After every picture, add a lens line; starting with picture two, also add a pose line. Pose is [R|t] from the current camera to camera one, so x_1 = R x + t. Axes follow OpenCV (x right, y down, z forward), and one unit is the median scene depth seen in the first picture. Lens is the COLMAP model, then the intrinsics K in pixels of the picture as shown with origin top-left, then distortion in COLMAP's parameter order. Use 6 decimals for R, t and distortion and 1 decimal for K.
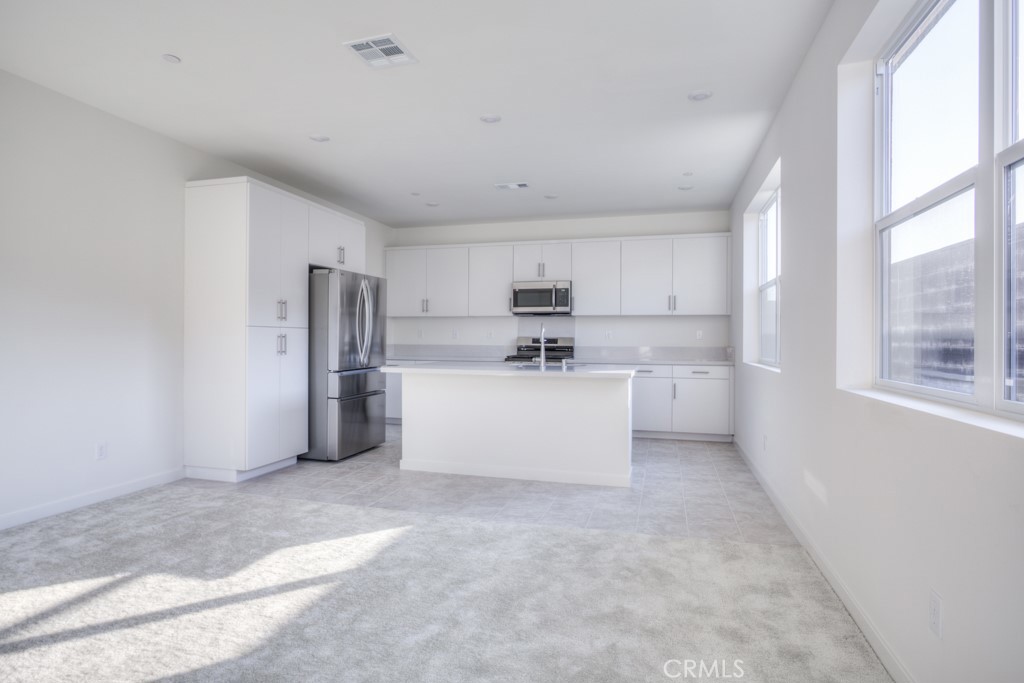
lens RADIAL K [[546.7, 0, 503.6], [0, 546.7, 339.0], [0, 0, 1]] dist [-0.013519, 0.001258]
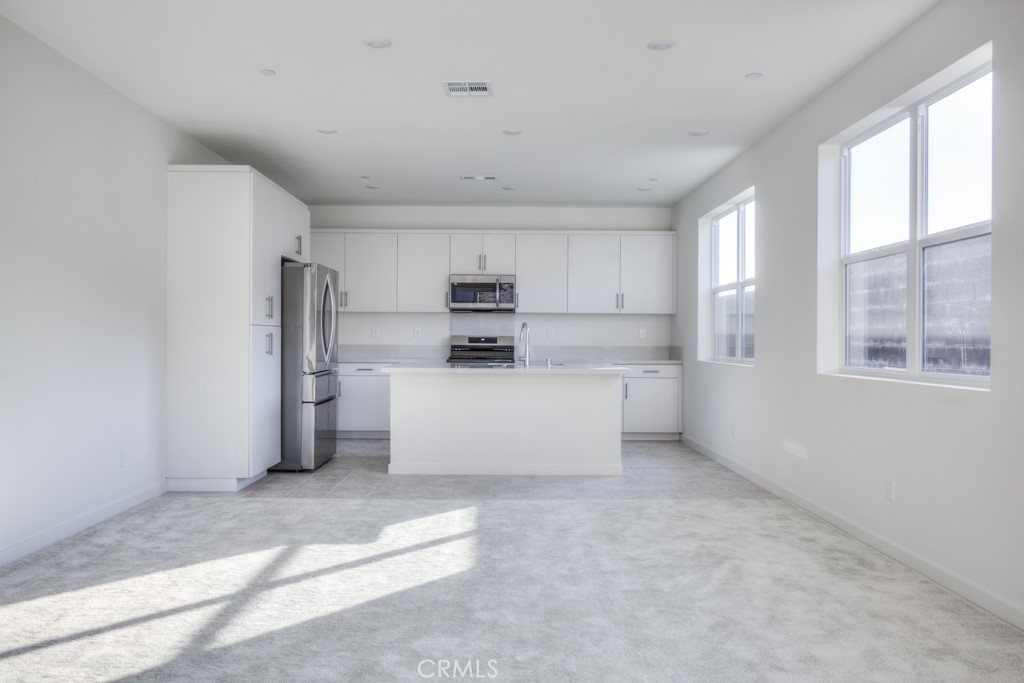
lens RADIAL K [[779.3, 0, 499.0], [0, 779.3, 339.5], [0, 0, 1]] dist [-0.005638, -0.003124]
pose [[0.960607, -0.000069, 0.277910, -0.343309], [-0.000918, 0.999994, 0.003420, -0.002550], [-0.277909, -0.003541, 0.960601, -0.330573]]
